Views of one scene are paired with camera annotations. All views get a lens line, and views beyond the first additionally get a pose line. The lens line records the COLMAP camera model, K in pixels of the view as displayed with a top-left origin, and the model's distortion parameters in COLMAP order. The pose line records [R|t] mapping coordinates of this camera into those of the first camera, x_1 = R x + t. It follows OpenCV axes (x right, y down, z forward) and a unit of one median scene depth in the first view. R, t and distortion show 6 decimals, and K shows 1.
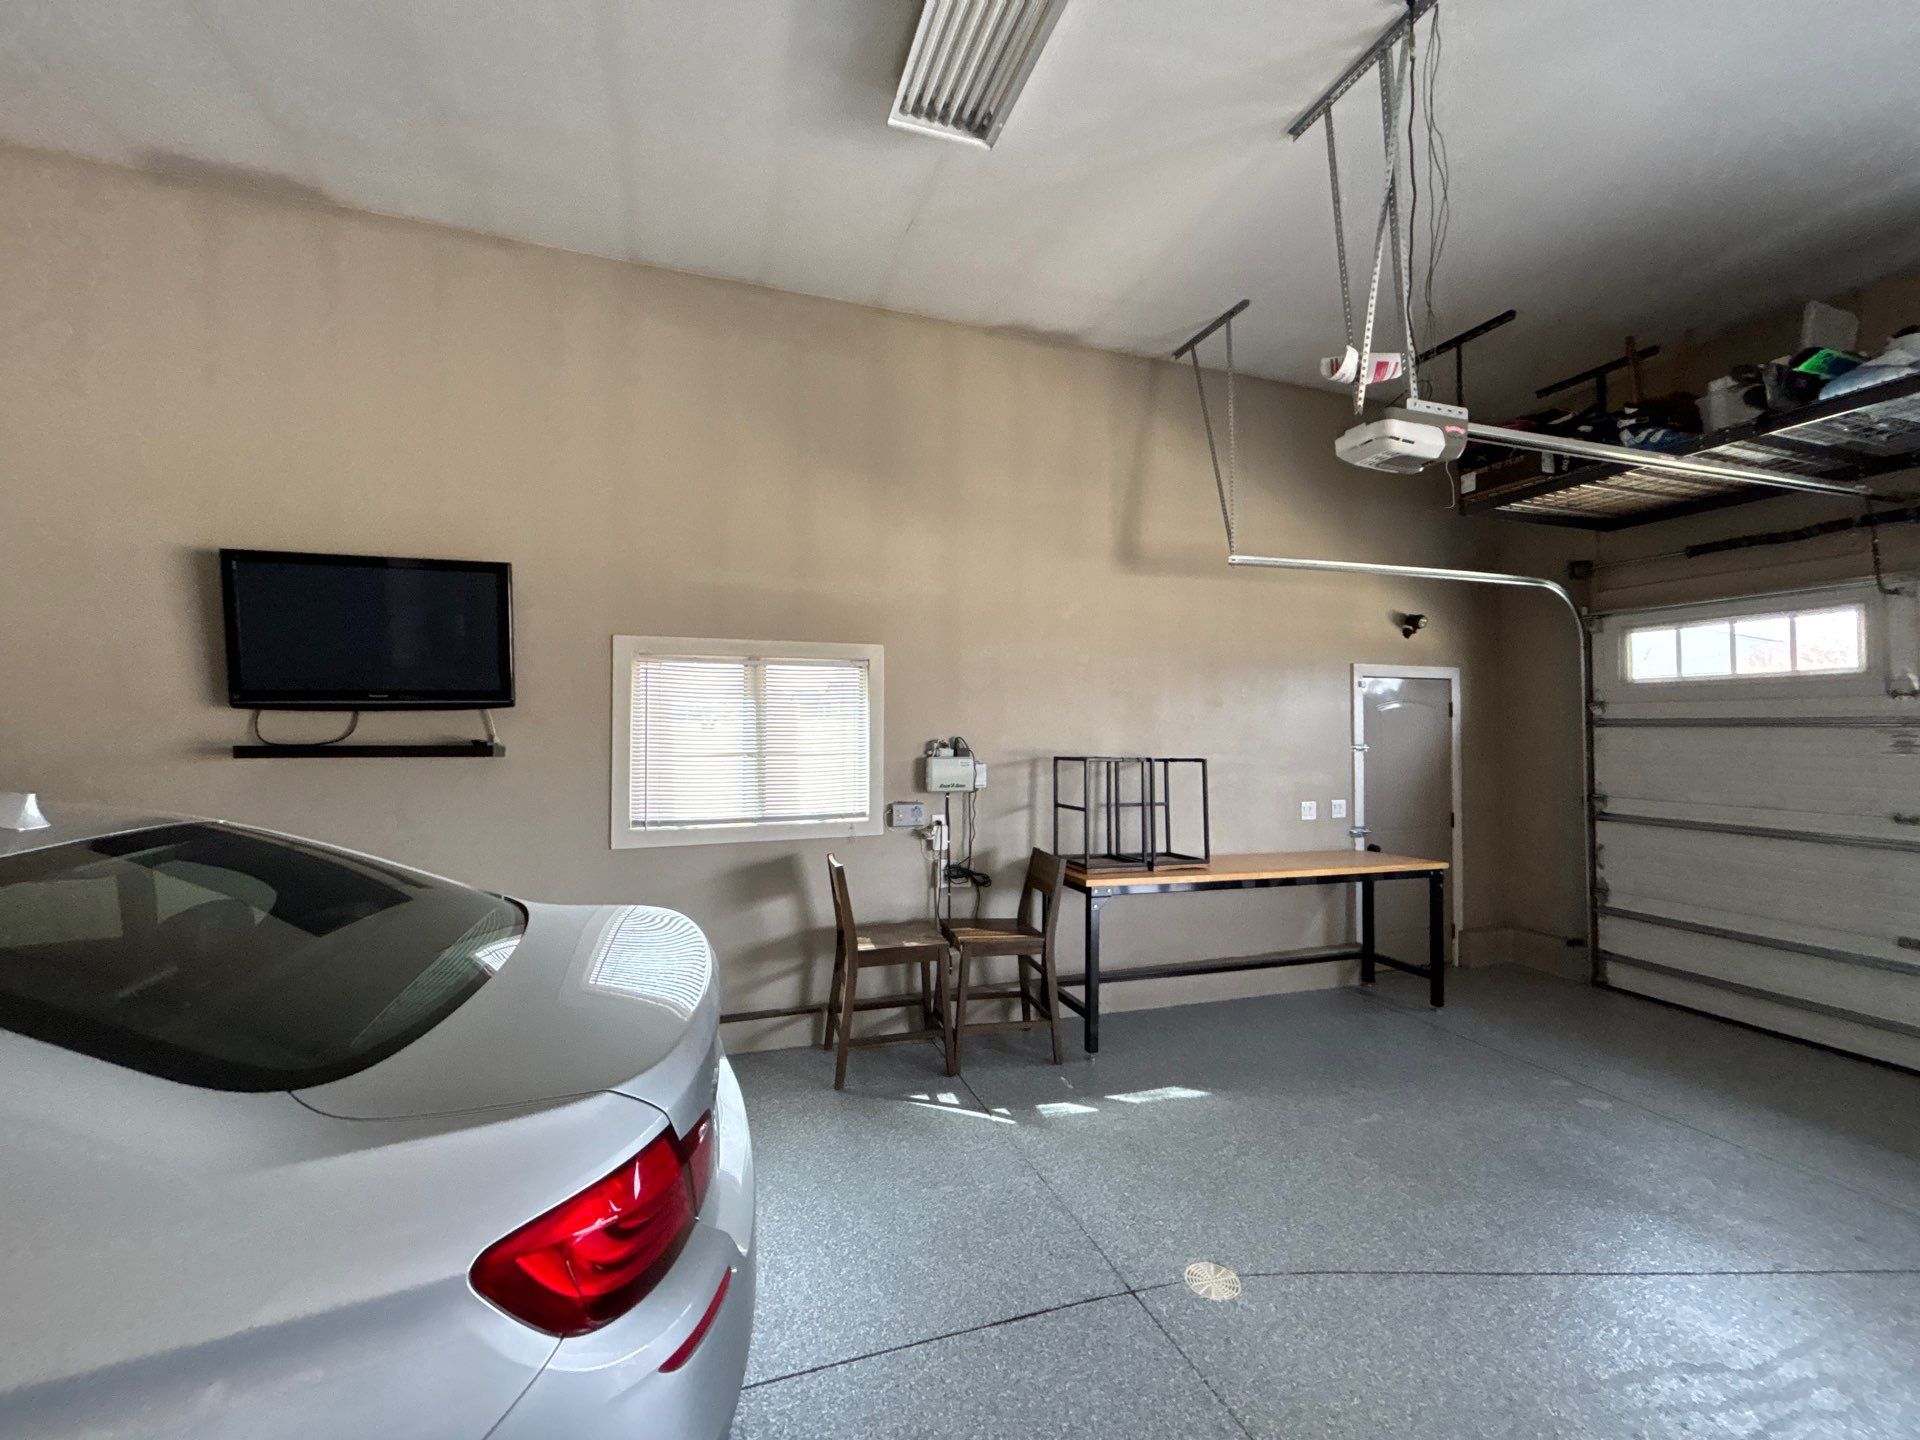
lens RADIAL K [[772.5, 0, 956.0], [0, 772.5, 711.4], [0, 0, 1]] dist [-0.000281, 0.000048]
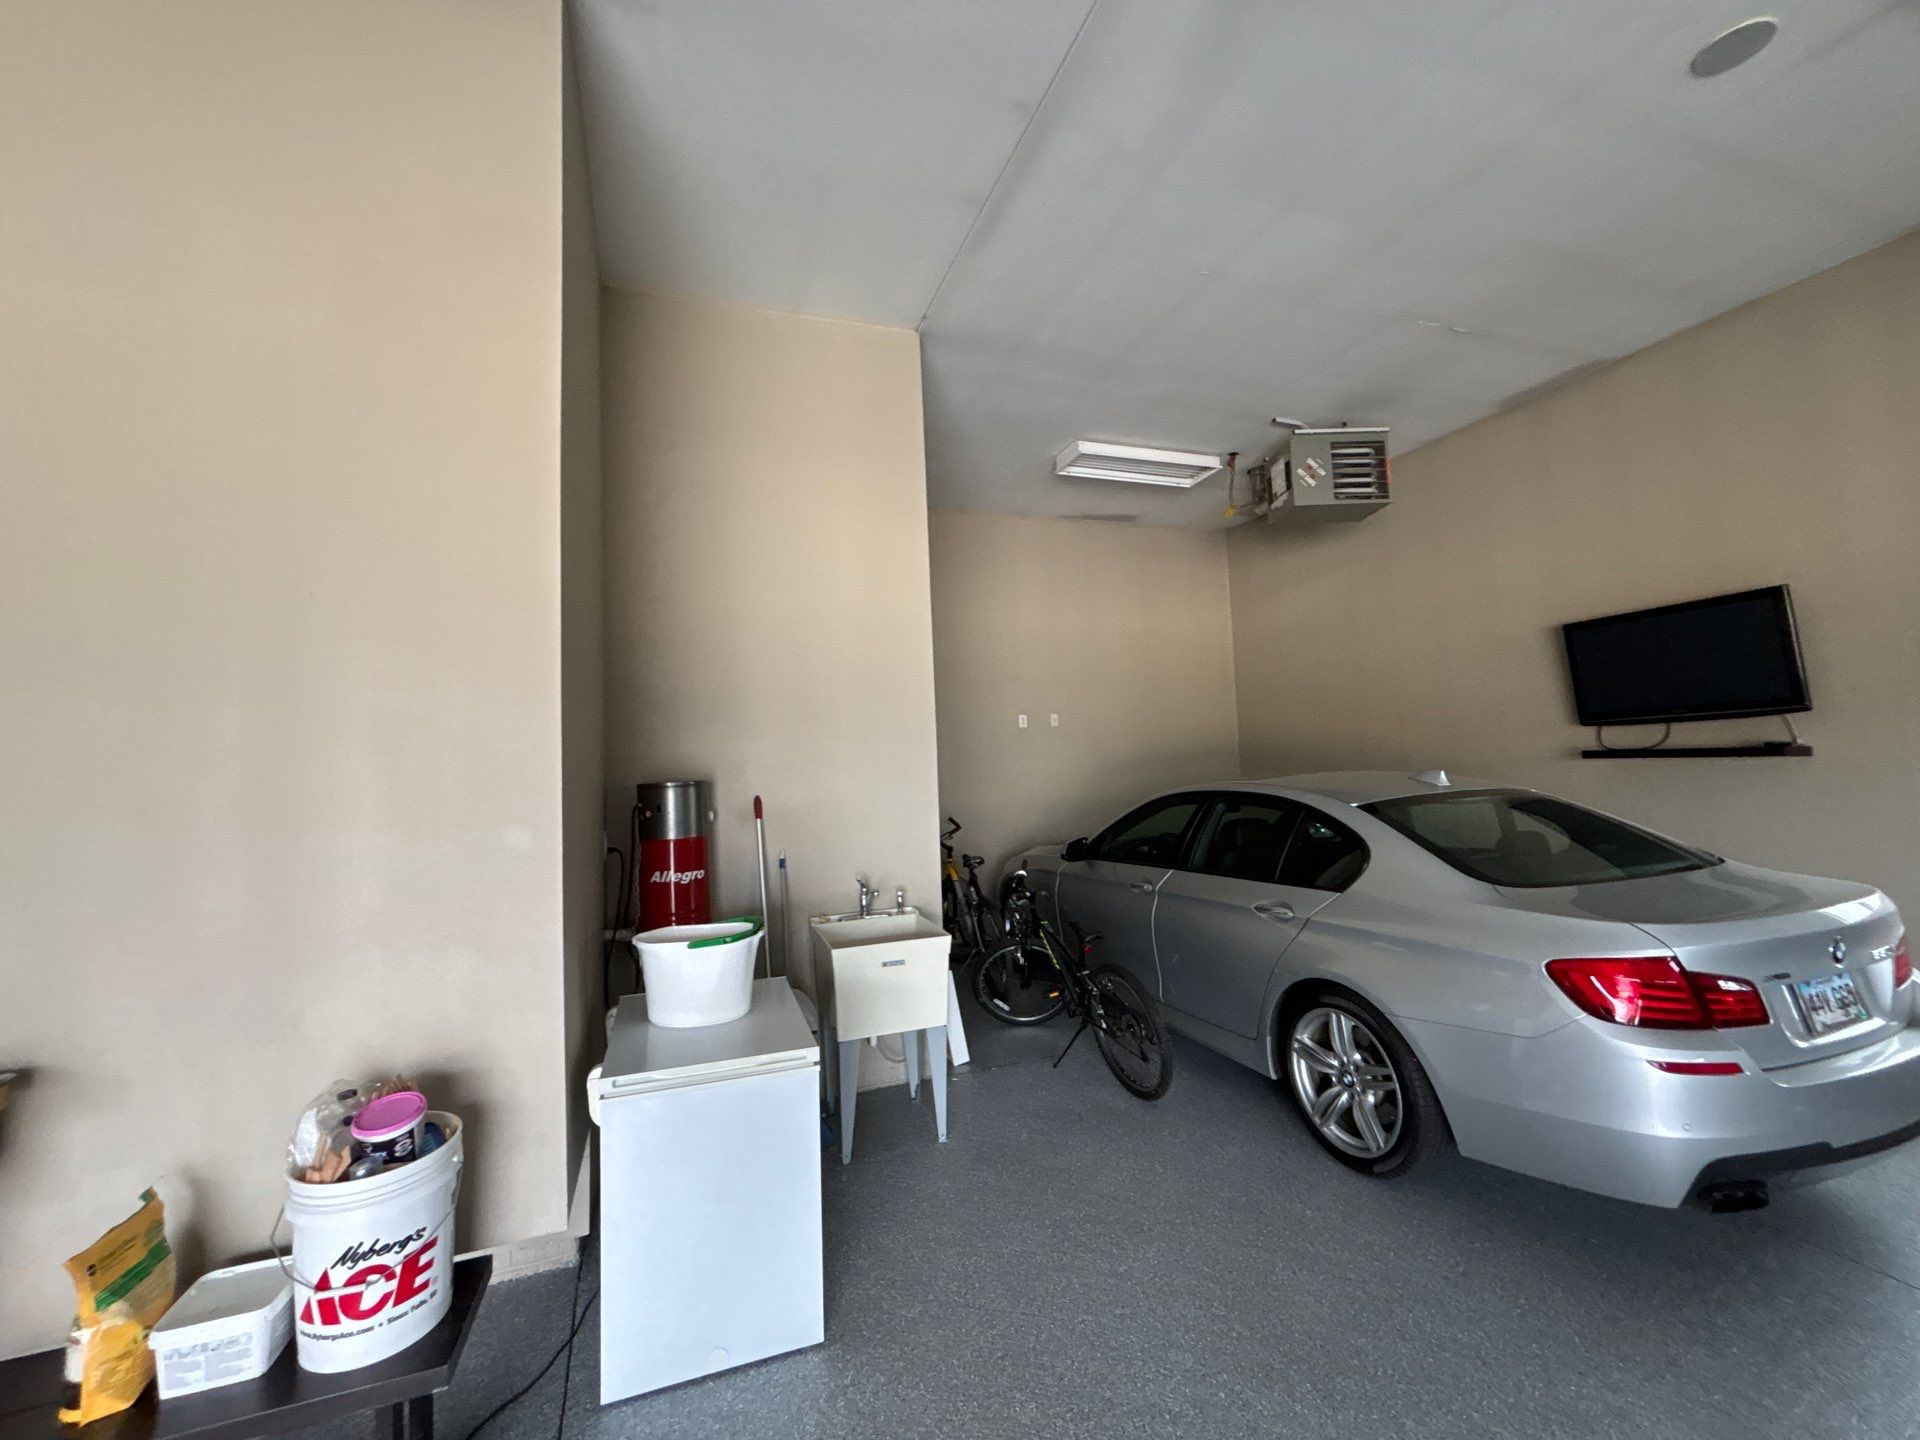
lens RADIAL K [[772.5, 0, 954.5], [0, 772.5, 712.7], [0, 0, 1]] dist [-0.000281, 0.000048]
pose [[0.010557, -0.067965, -0.997632, 0.449673], [0.058175, 0.996039, -0.067241, -0.000083], [0.998251, -0.057327, 0.014469, -0.207203]]
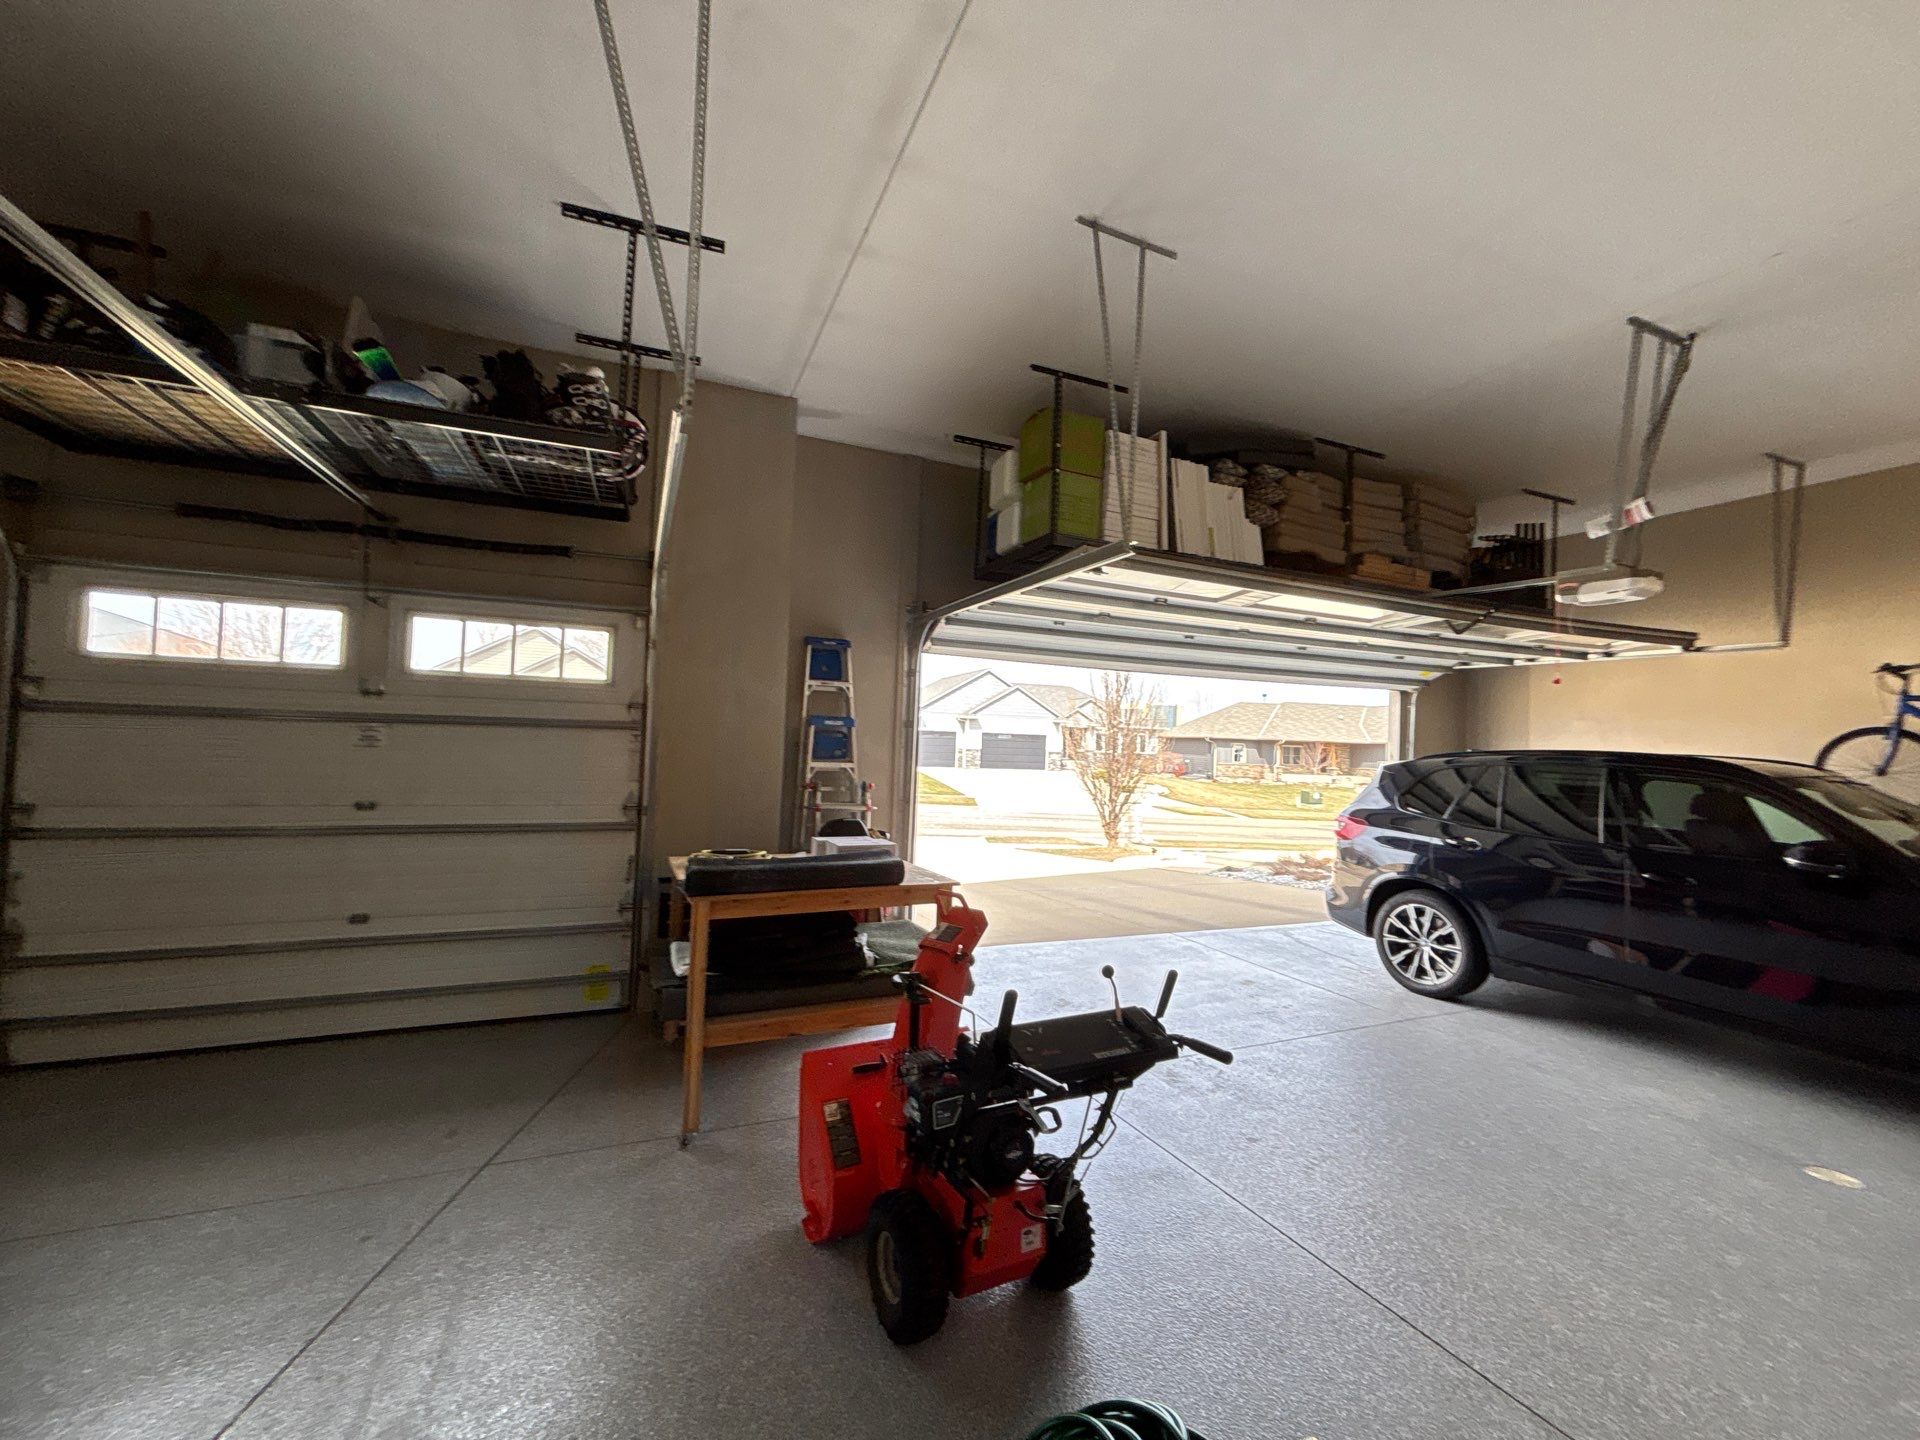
lens RADIAL K [[772.5, 0, 956.2], [0, 772.5, 713.1], [0, 0, 1]] dist [-0.000281, 0.000048]
pose [[-0.053149, 0.036966, 0.997902, 0.073800], [-0.053918, 0.997751, -0.039833, 0.005045], [-0.997130, -0.055922, -0.051037, 0.211370]]
